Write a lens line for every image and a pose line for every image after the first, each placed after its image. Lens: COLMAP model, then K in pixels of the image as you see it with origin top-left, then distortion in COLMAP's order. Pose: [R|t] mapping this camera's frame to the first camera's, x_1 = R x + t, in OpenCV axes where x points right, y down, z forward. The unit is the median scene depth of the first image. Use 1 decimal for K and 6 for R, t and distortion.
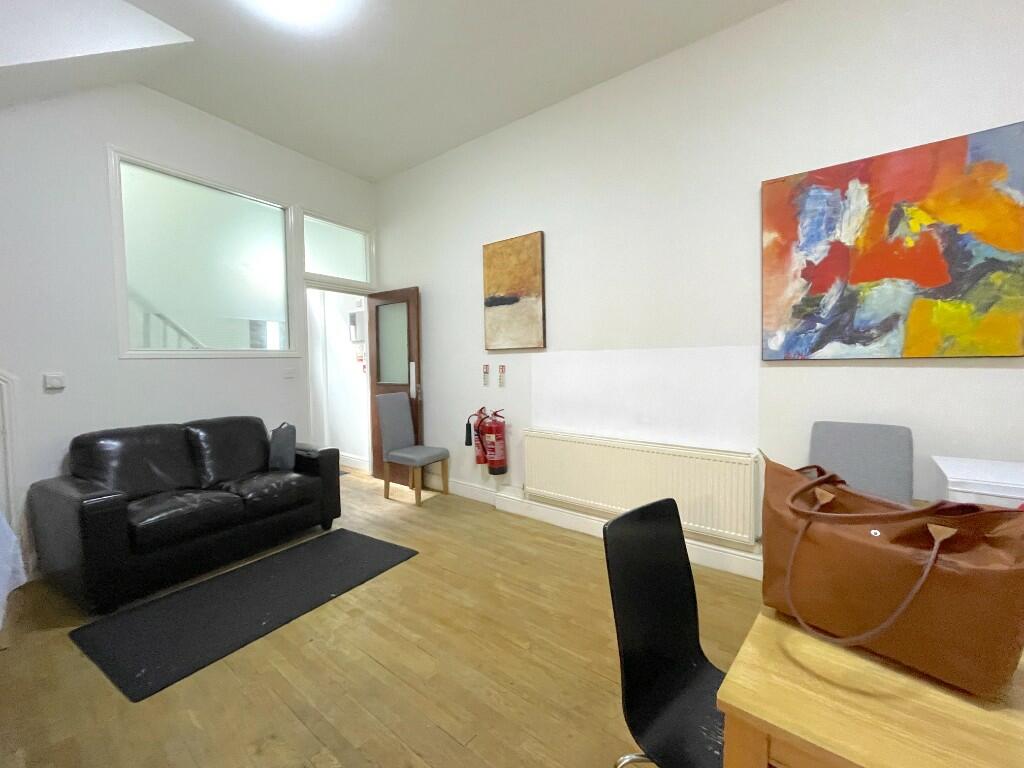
lens RADIAL K [[442.3, 0, 510.9], [0, 442.3, 377.6], [0, 0, 1]] dist [-0.008045, 0.002434]
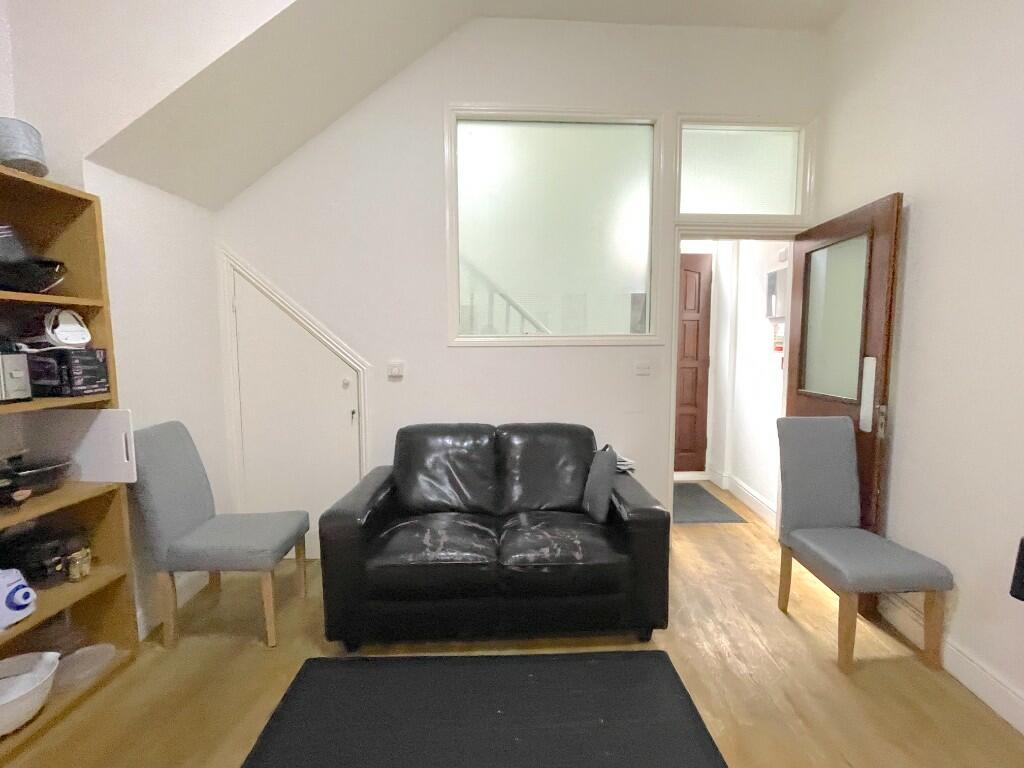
lens RADIAL K [[442.3, 0, 512.7], [0, 442.3, 381.5], [0, 0, 1]] dist [-0.008045, 0.002434]
pose [[0.555764, 0.081126, -0.827372, -0.040902], [-0.038448, 0.996671, 0.071900, -0.028510], [0.830450, -0.008148, 0.557033, 0.411418]]
